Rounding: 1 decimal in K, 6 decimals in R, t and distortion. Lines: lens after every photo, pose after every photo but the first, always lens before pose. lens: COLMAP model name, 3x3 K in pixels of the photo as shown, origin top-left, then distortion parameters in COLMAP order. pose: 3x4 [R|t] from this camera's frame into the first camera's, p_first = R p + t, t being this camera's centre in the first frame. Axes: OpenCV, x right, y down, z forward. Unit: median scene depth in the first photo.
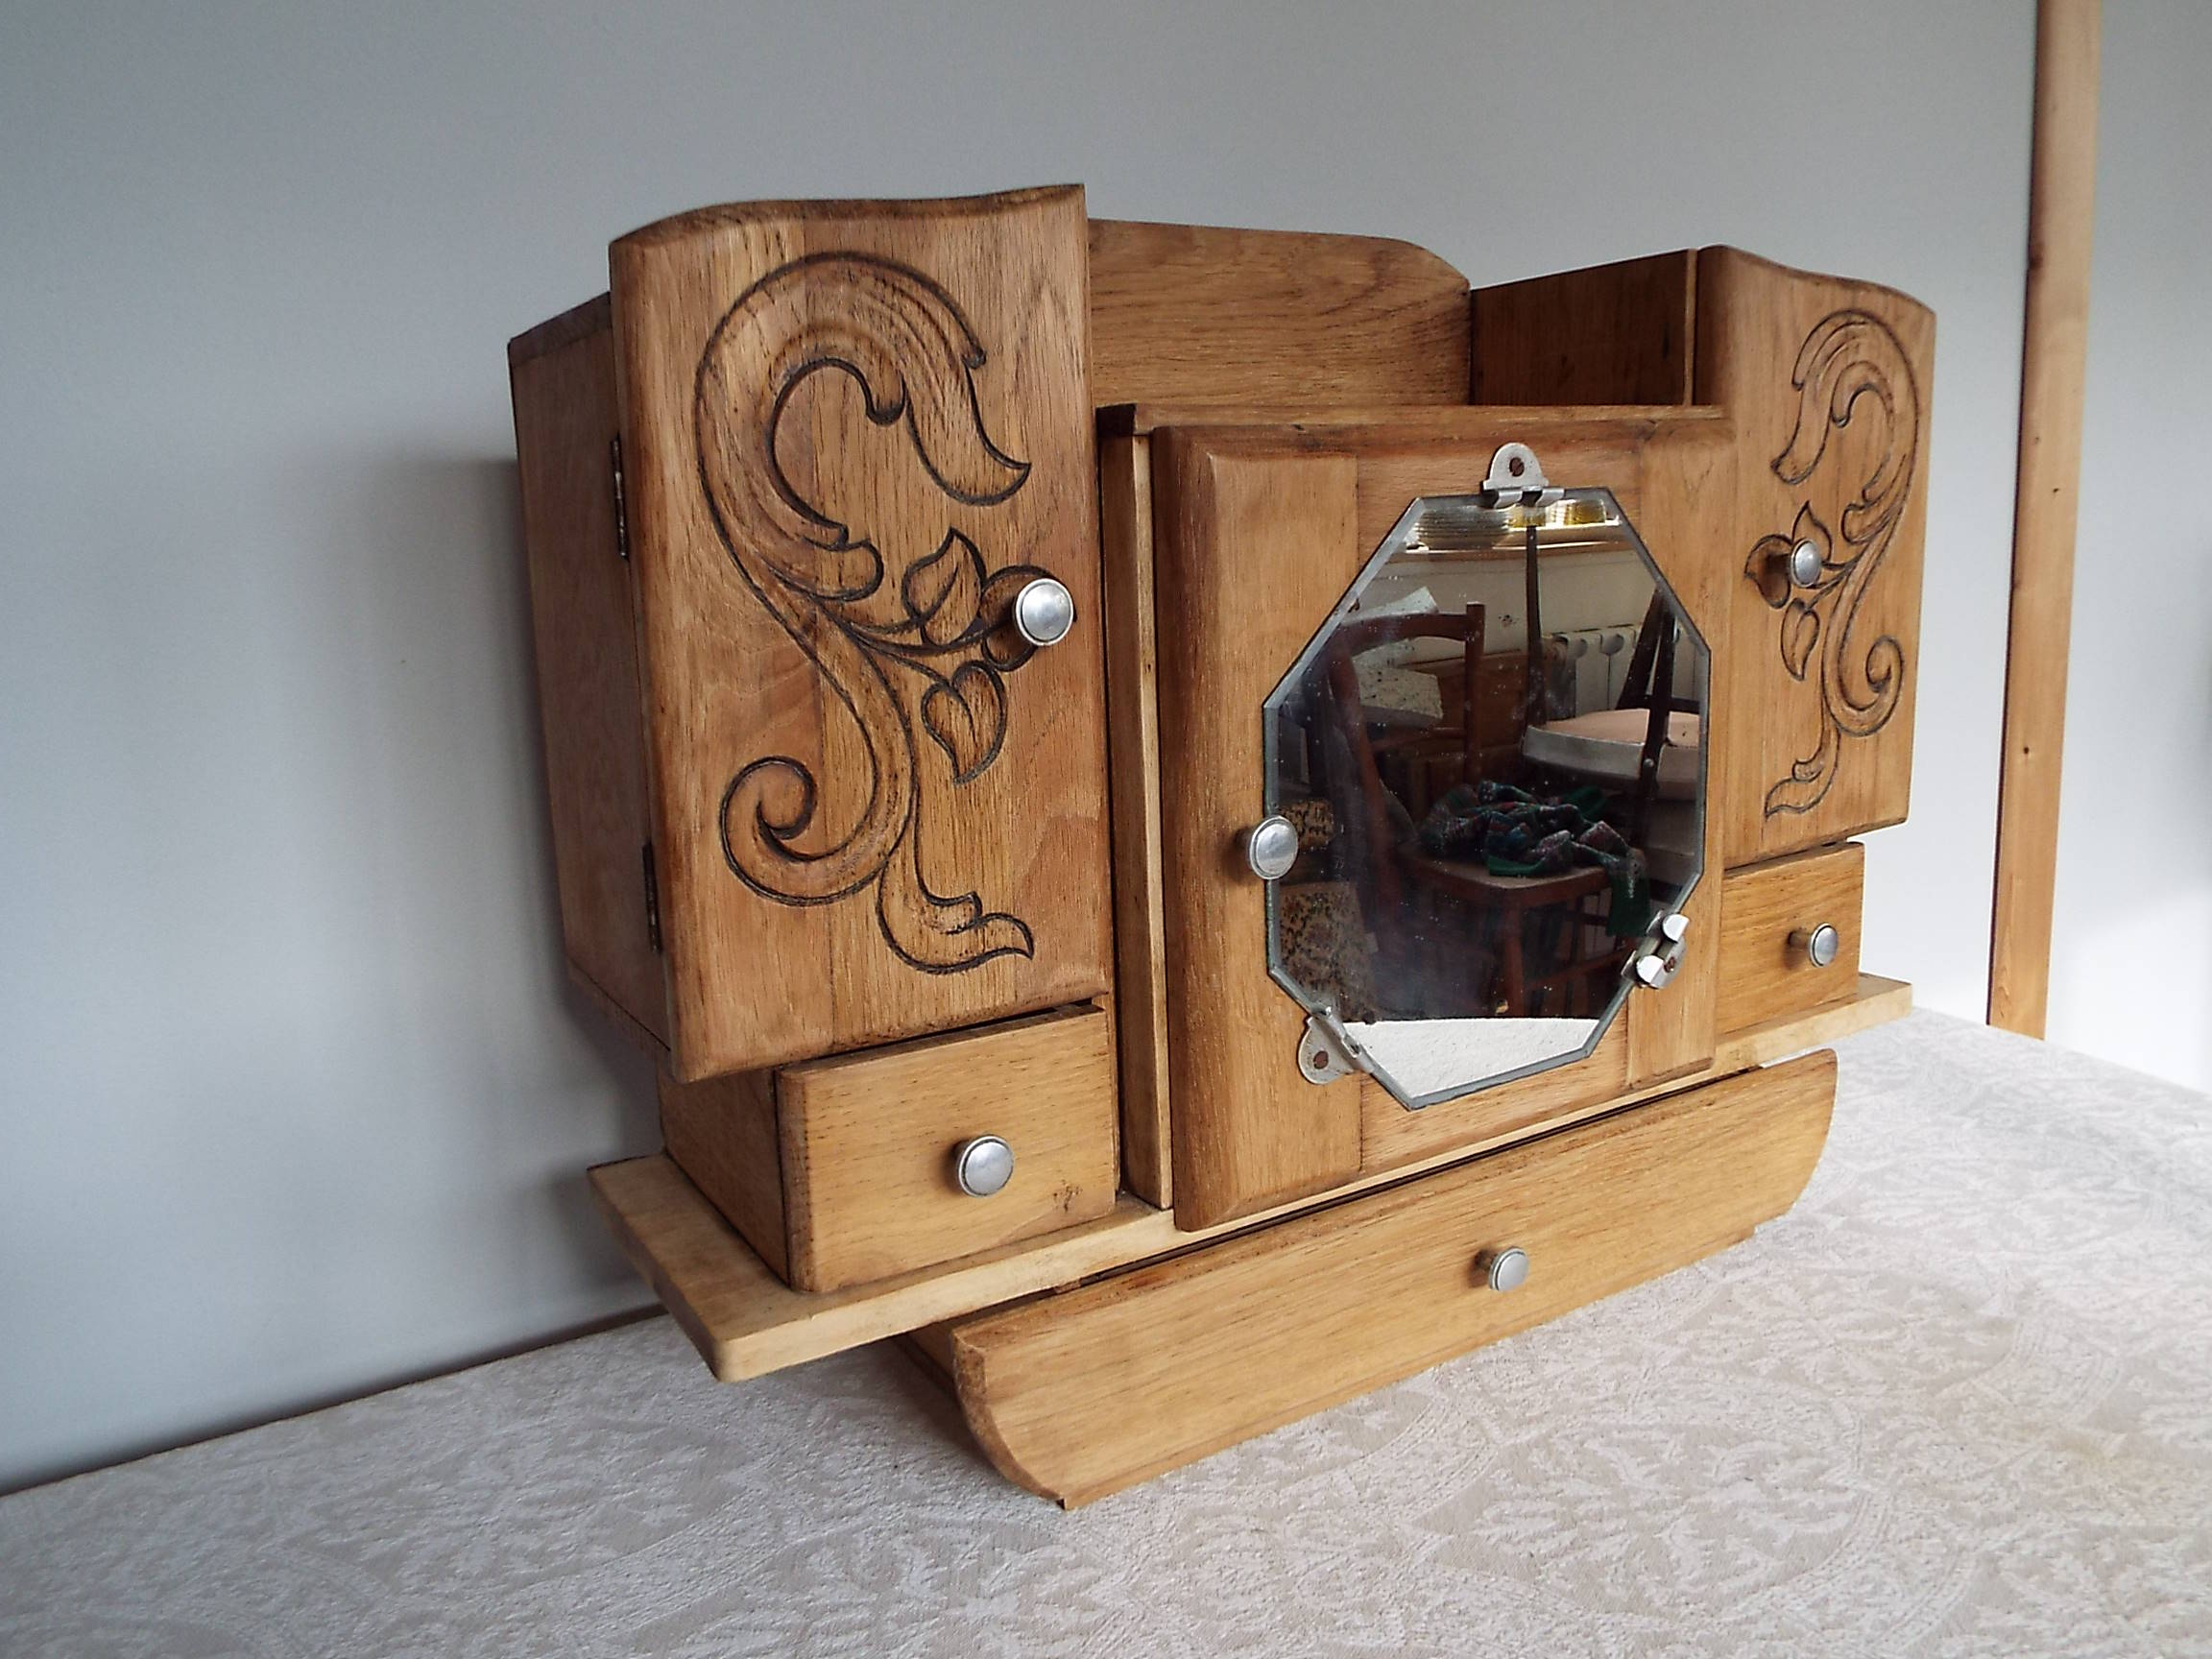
lens RADIAL K [[1601.5, 0, 1127.0], [0, 1601.5, 823.6], [0, 0, 1]] dist [0.026491, -0.033432]
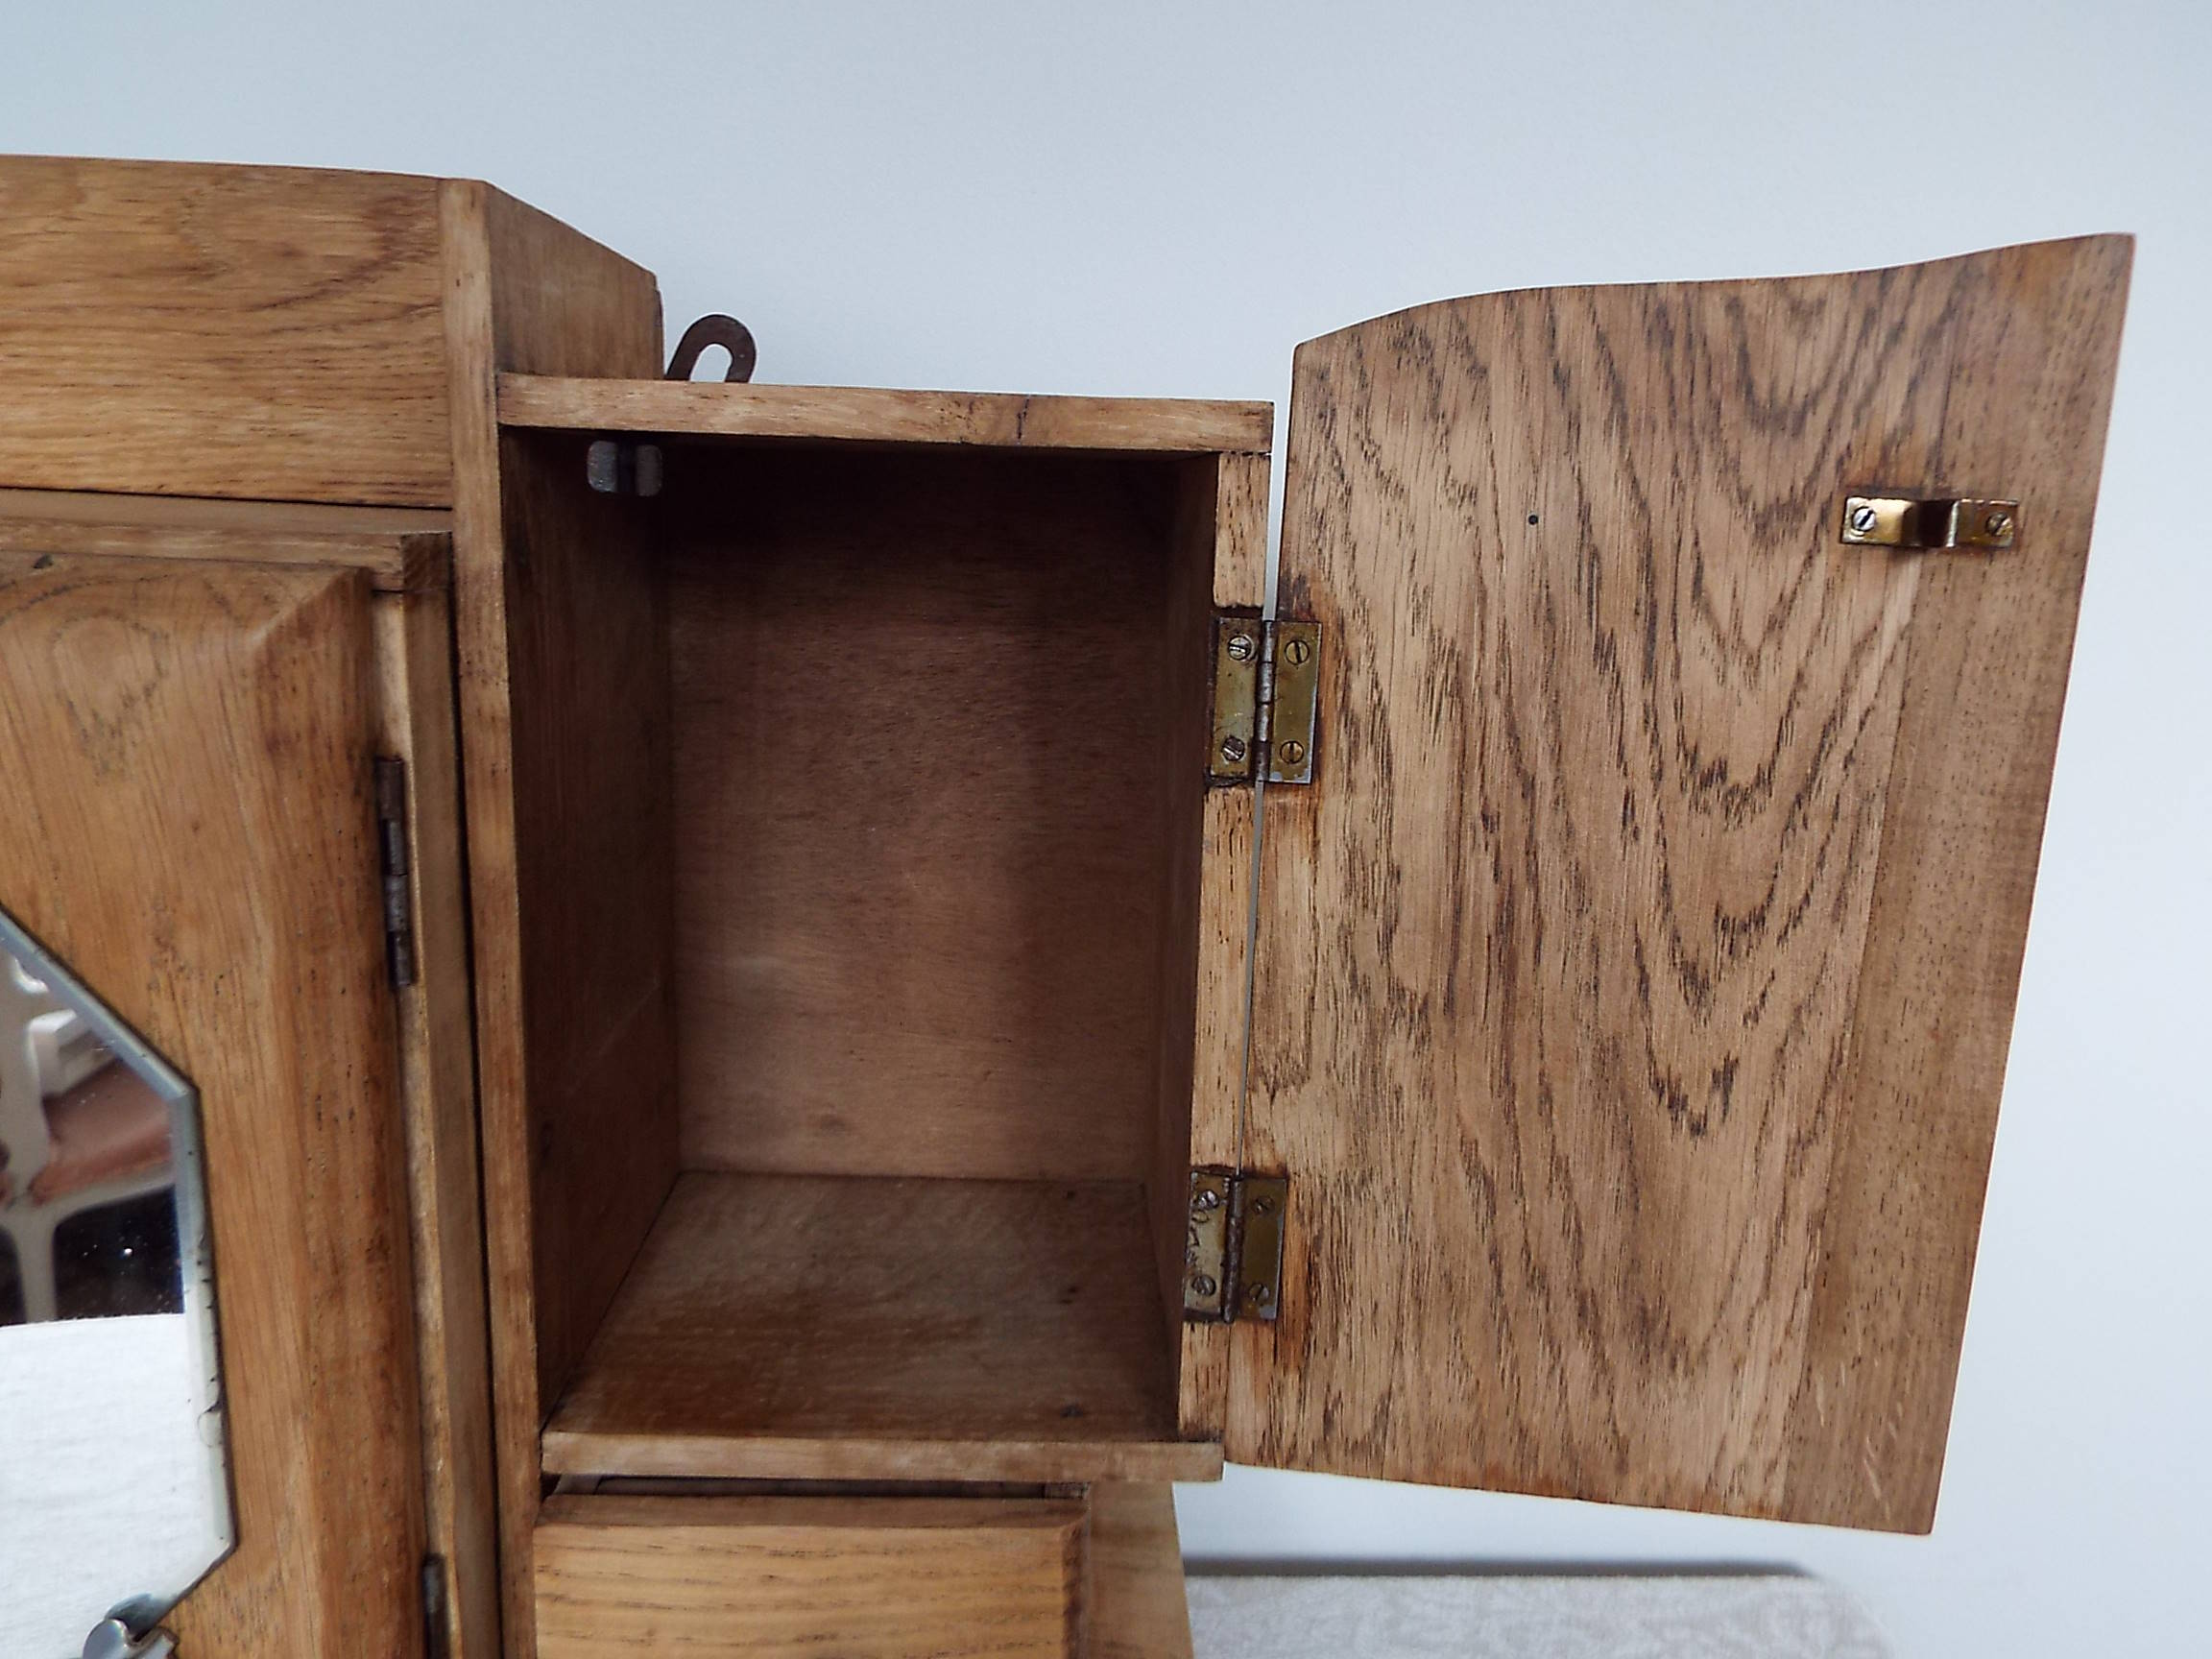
lens RADIAL K [[1601.5, 0, 1141.0], [0, 1601.5, 831.5], [0, 0, 1]] dist [0.026491, -0.033432]
pose [[0.872261, 0.172247, -0.457703, 0.738634], [-0.169671, 0.984375, 0.047100, -0.229001], [0.458664, 0.036575, 0.887857, 0.687236]]
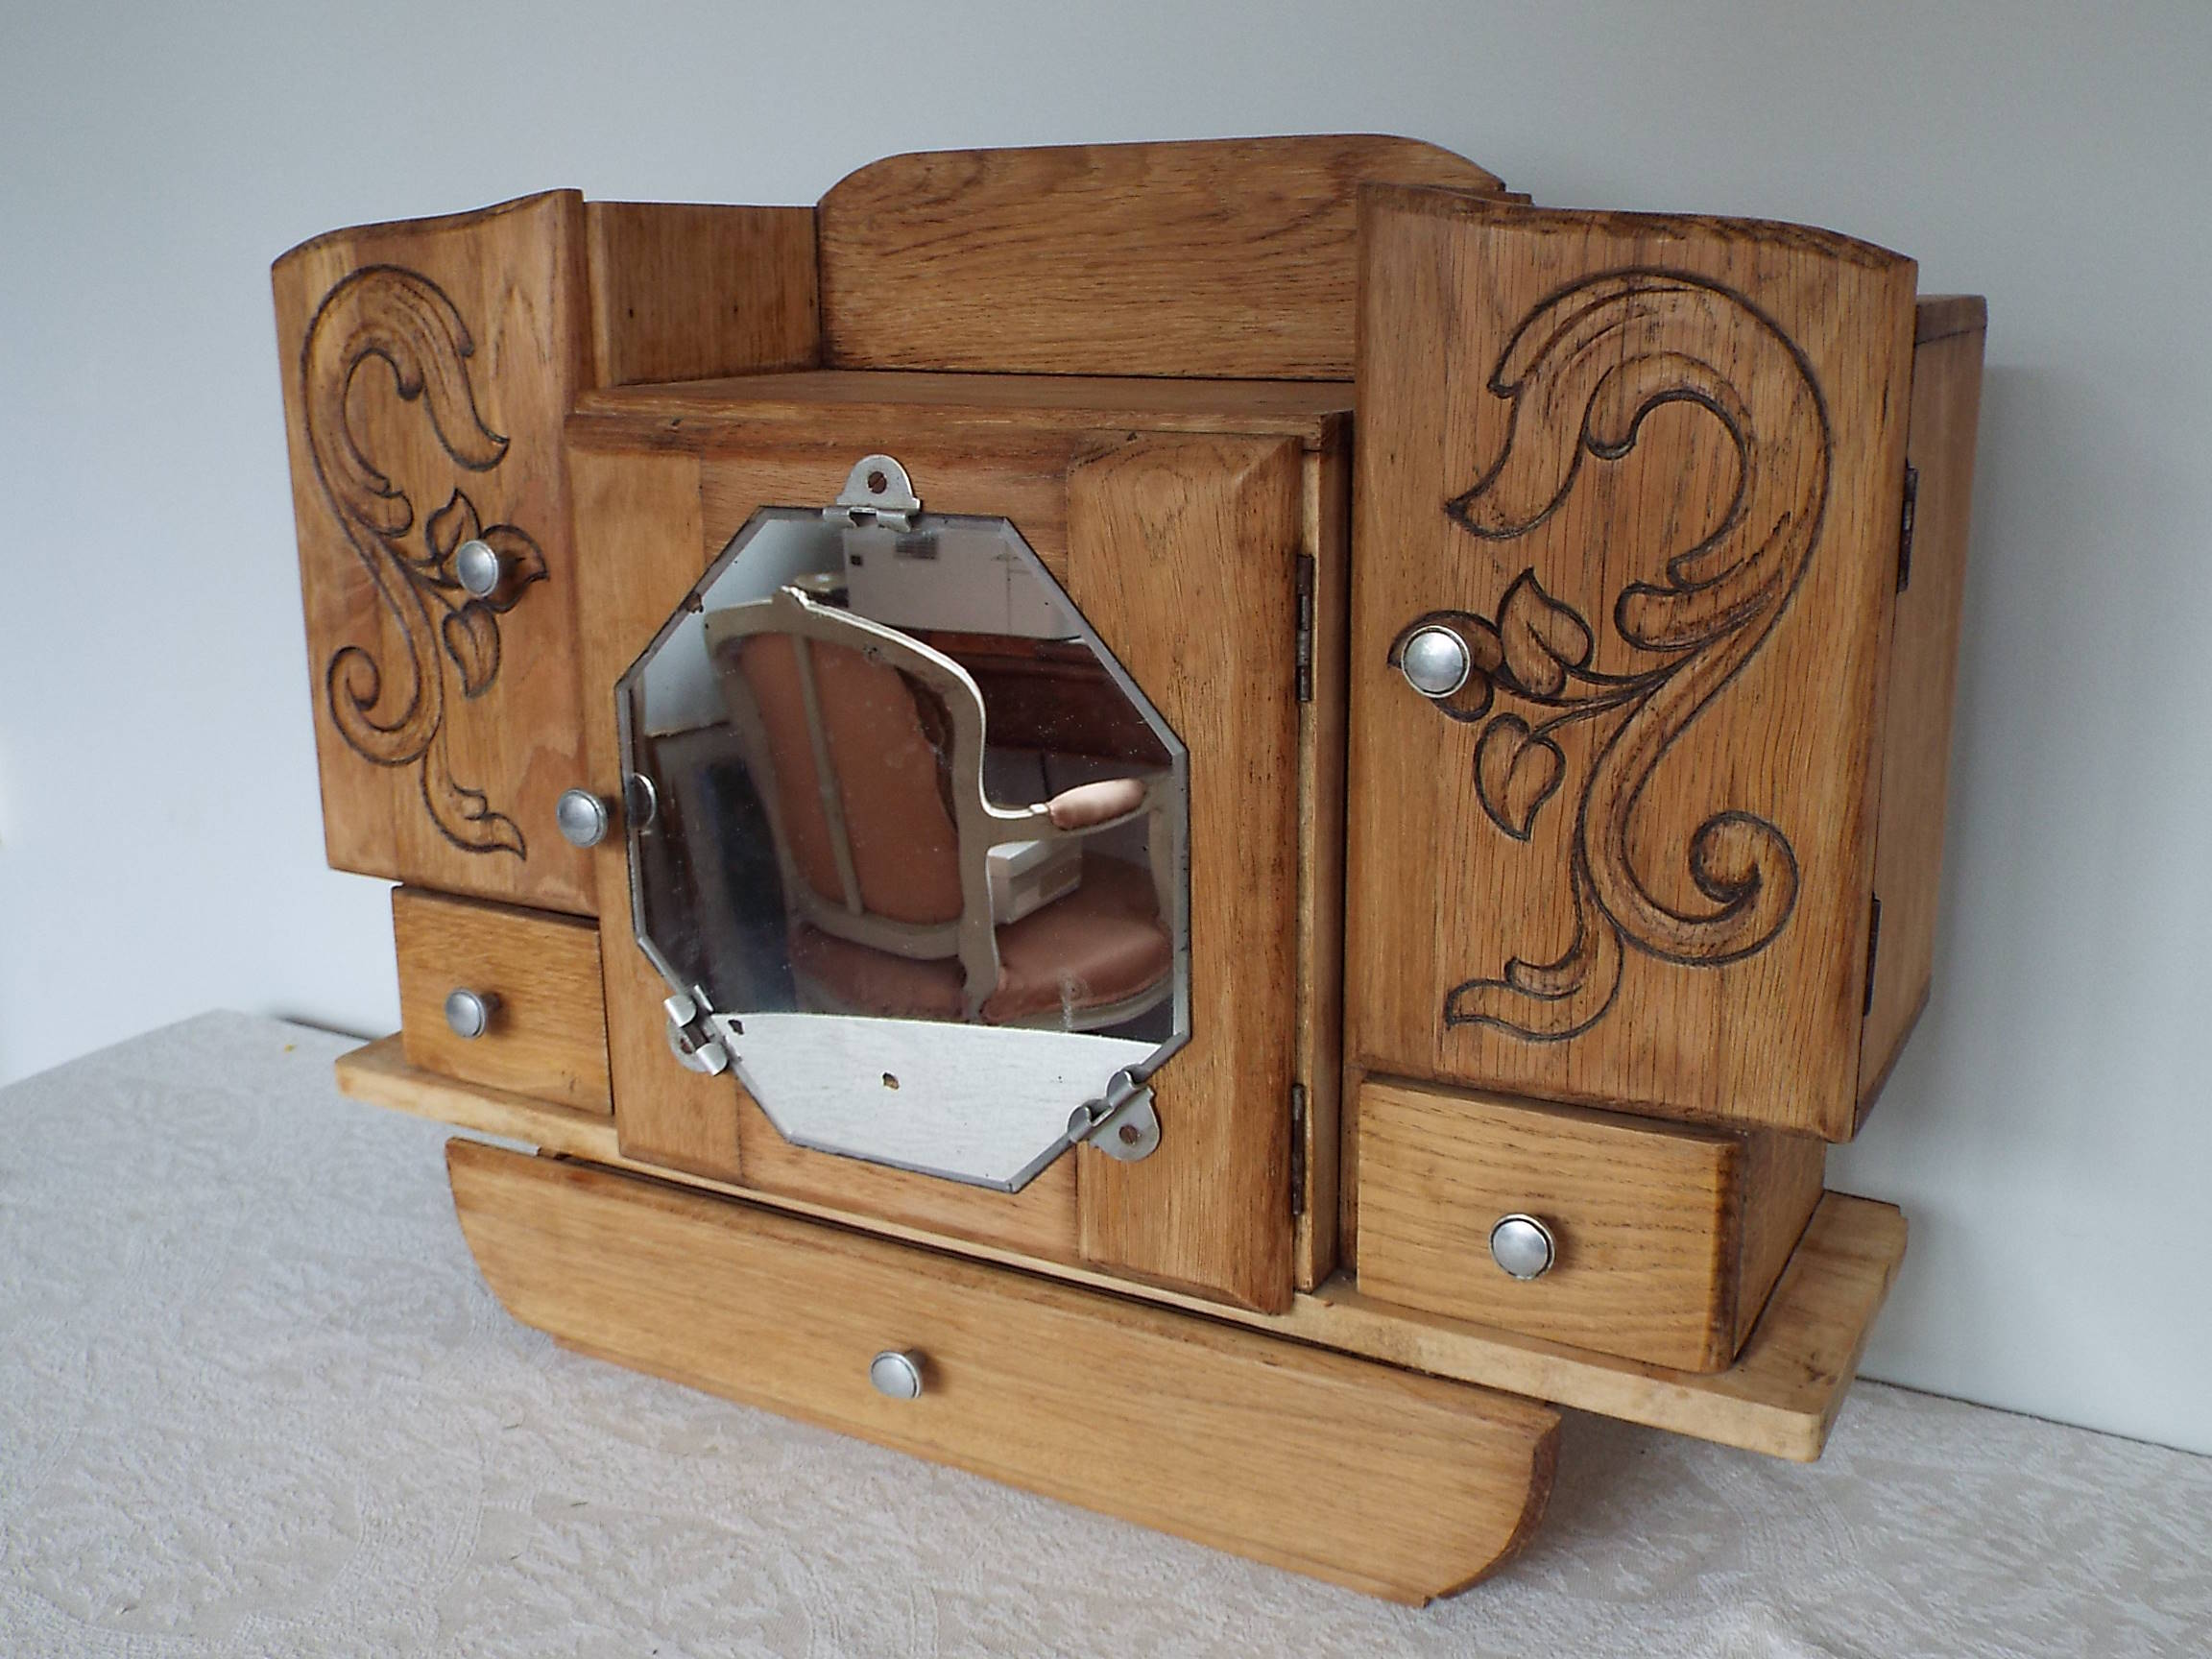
lens RADIAL K [[2155.3, 0, 1108.0], [0, 2155.3, 843.4], [0, 0, 1]] dist [0.004533, 0.000000]
pose [[0.490203, 0.258660, -0.832344, 1.123393], [-0.180490, 0.964377, 0.193392, -0.238582], [0.852716, 0.055429, 0.519426, 0.430594]]
